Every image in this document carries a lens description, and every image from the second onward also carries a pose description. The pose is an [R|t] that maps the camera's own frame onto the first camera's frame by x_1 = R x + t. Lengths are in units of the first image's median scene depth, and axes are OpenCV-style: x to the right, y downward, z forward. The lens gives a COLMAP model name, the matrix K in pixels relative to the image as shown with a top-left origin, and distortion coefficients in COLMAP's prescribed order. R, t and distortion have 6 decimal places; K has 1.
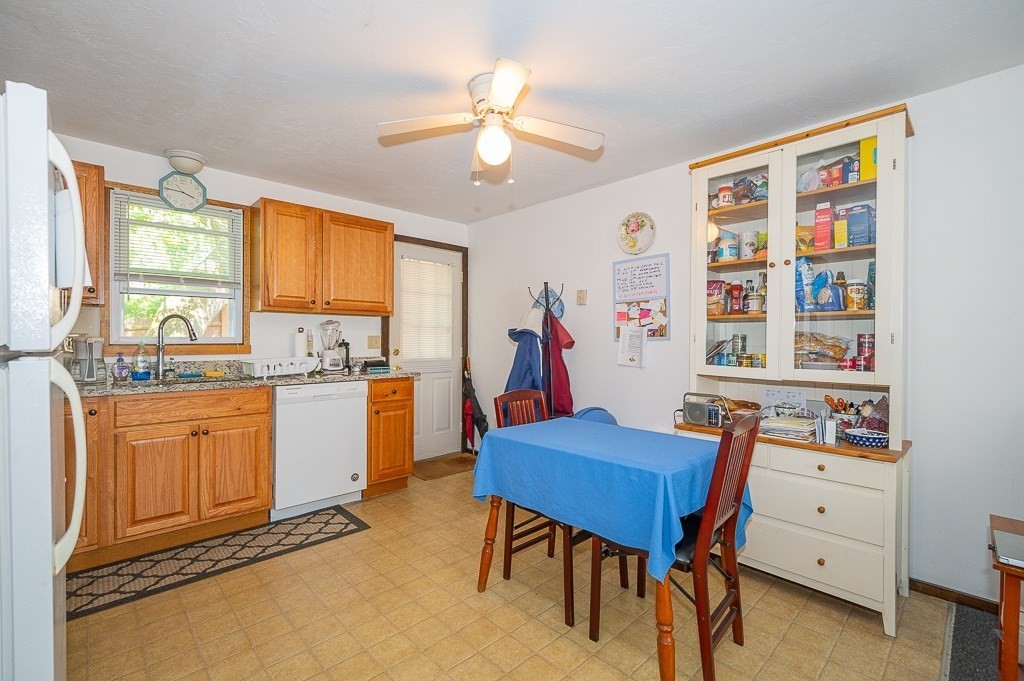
lens RADIAL K [[451.6, 0, 512.0], [0, 451.6, 340.5], [0, 0, 1]] dist [-0.001550, -0.000293]
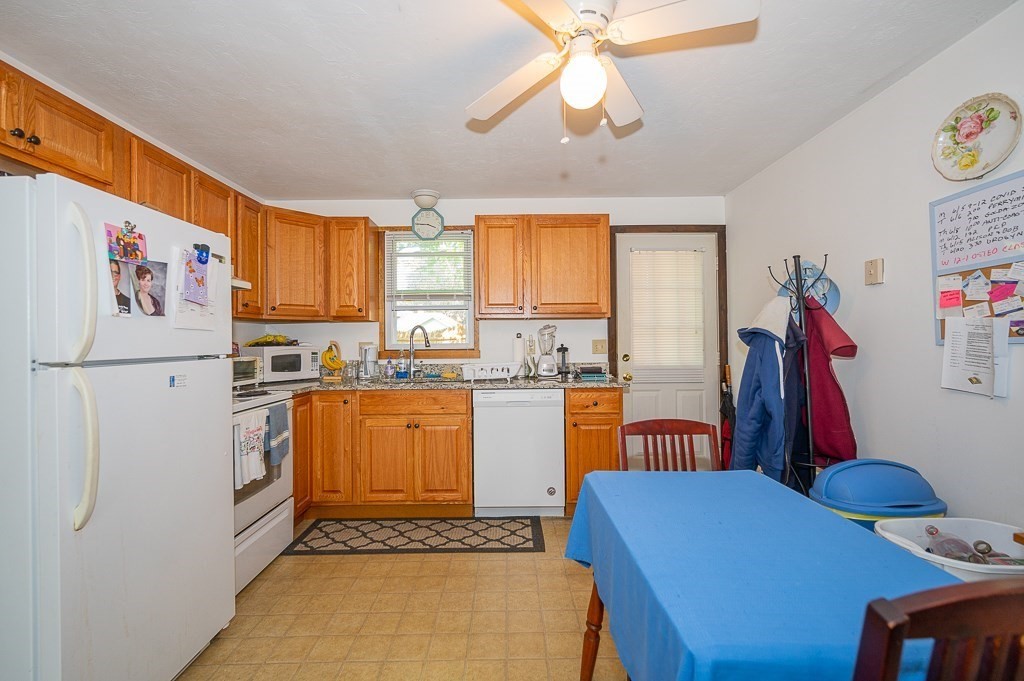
lens RADIAL K [[450.8, 0, 506.8], [0, 450.8, 336.4], [0, 0, 1]] dist [-0.000596, -0.000135]
pose [[0.724531, -0.018413, -0.688997, 0.241956], [0.009598, 0.999816, -0.016626, -0.005189], [0.689176, 0.005433, 0.724574, 0.257437]]
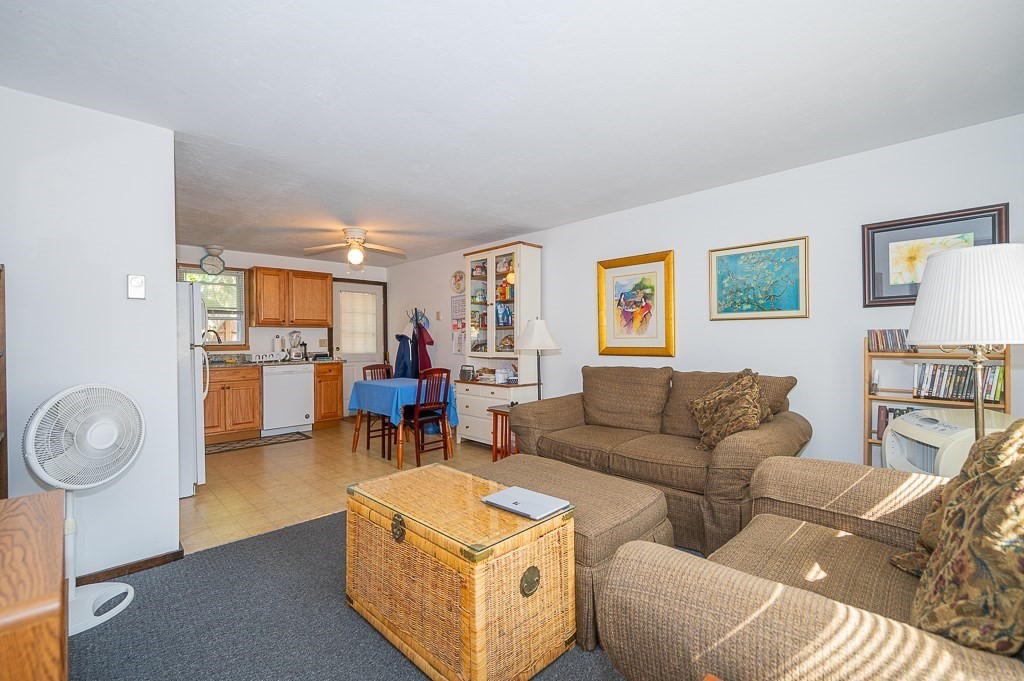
lens RADIAL K [[451.6, 0, 512.0], [0, 451.6, 340.5], [0, 0, 1]] dist [-0.001550, -0.000293]
pose [[0.999907, -0.012923, 0.004298, 0.489721], [0.012922, 0.999916, 0.000262, 0.004037], [-0.004301, -0.000206, 0.999991, -0.855951]]
